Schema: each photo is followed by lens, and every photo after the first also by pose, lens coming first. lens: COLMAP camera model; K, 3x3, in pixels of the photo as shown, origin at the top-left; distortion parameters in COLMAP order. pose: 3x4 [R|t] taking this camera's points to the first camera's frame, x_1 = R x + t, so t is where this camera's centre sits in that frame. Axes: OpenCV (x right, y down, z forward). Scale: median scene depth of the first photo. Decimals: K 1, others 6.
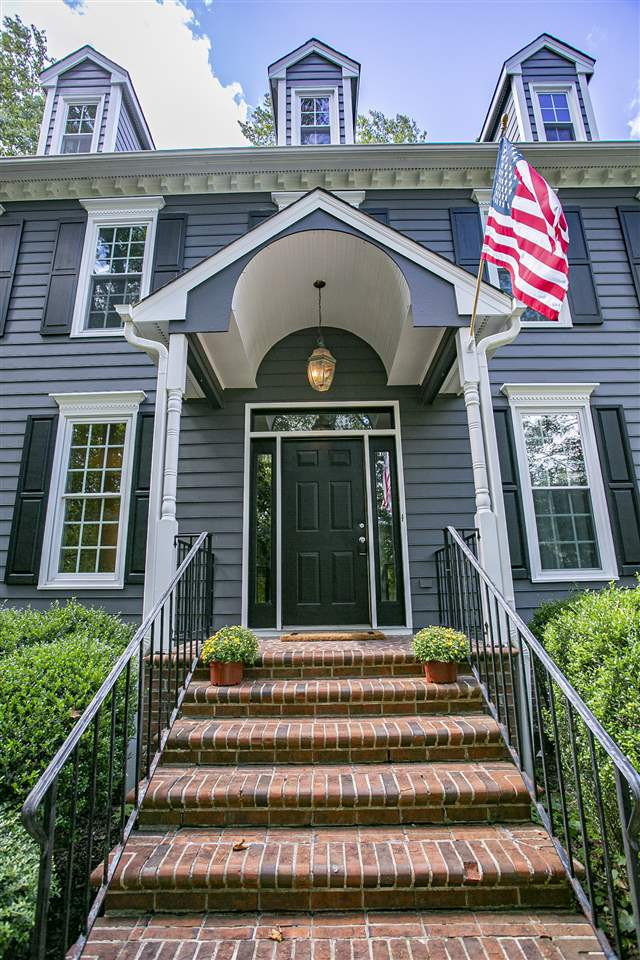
lens RADIAL K [[486.2, 0, 320.0], [0, 486.2, 480.0], [0, 0, 1]] dist [-0.000362, 0.000037]
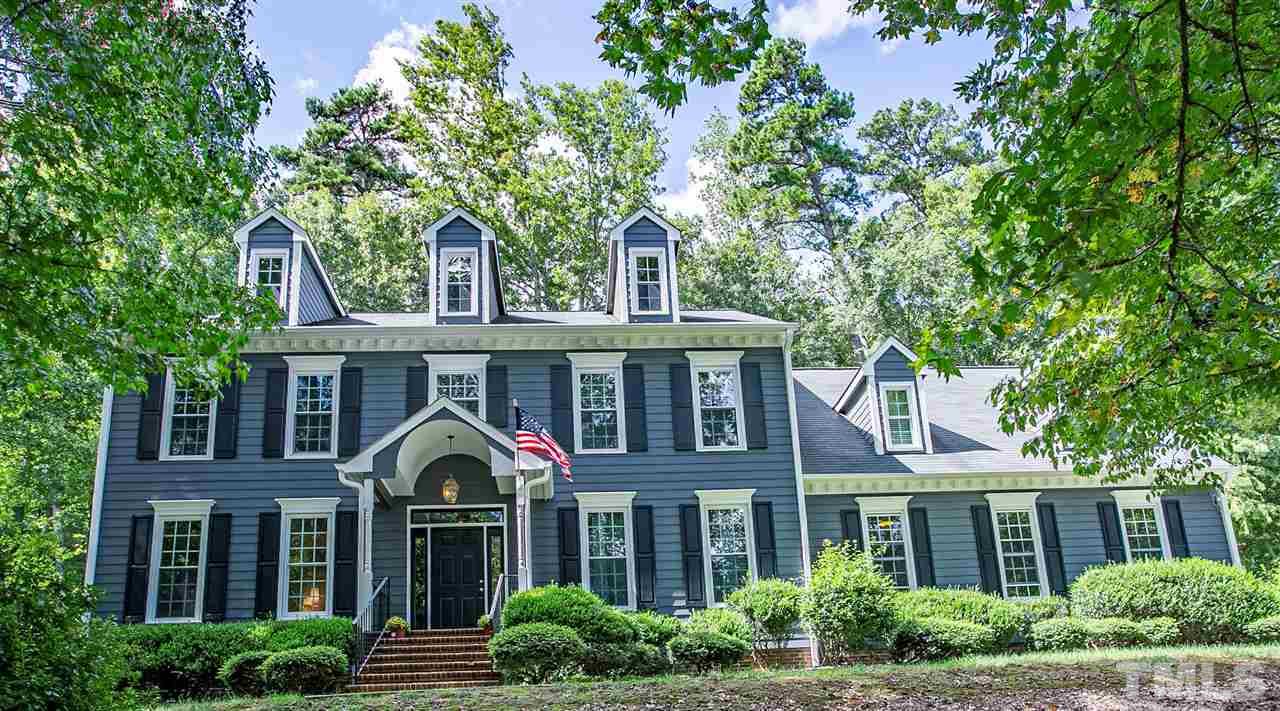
lens RADIAL K [[1587.2, 0, 640.0], [0, 1587.2, 355.5], [0, 0, 1]] dist [-0.002991, -0.004023]
pose [[0.997207, 0.010224, 0.073979, 0.212737], [0.004024, 0.981789, -0.189931, 0.341206], [-0.074574, 0.189698, 0.979006, -4.151118]]
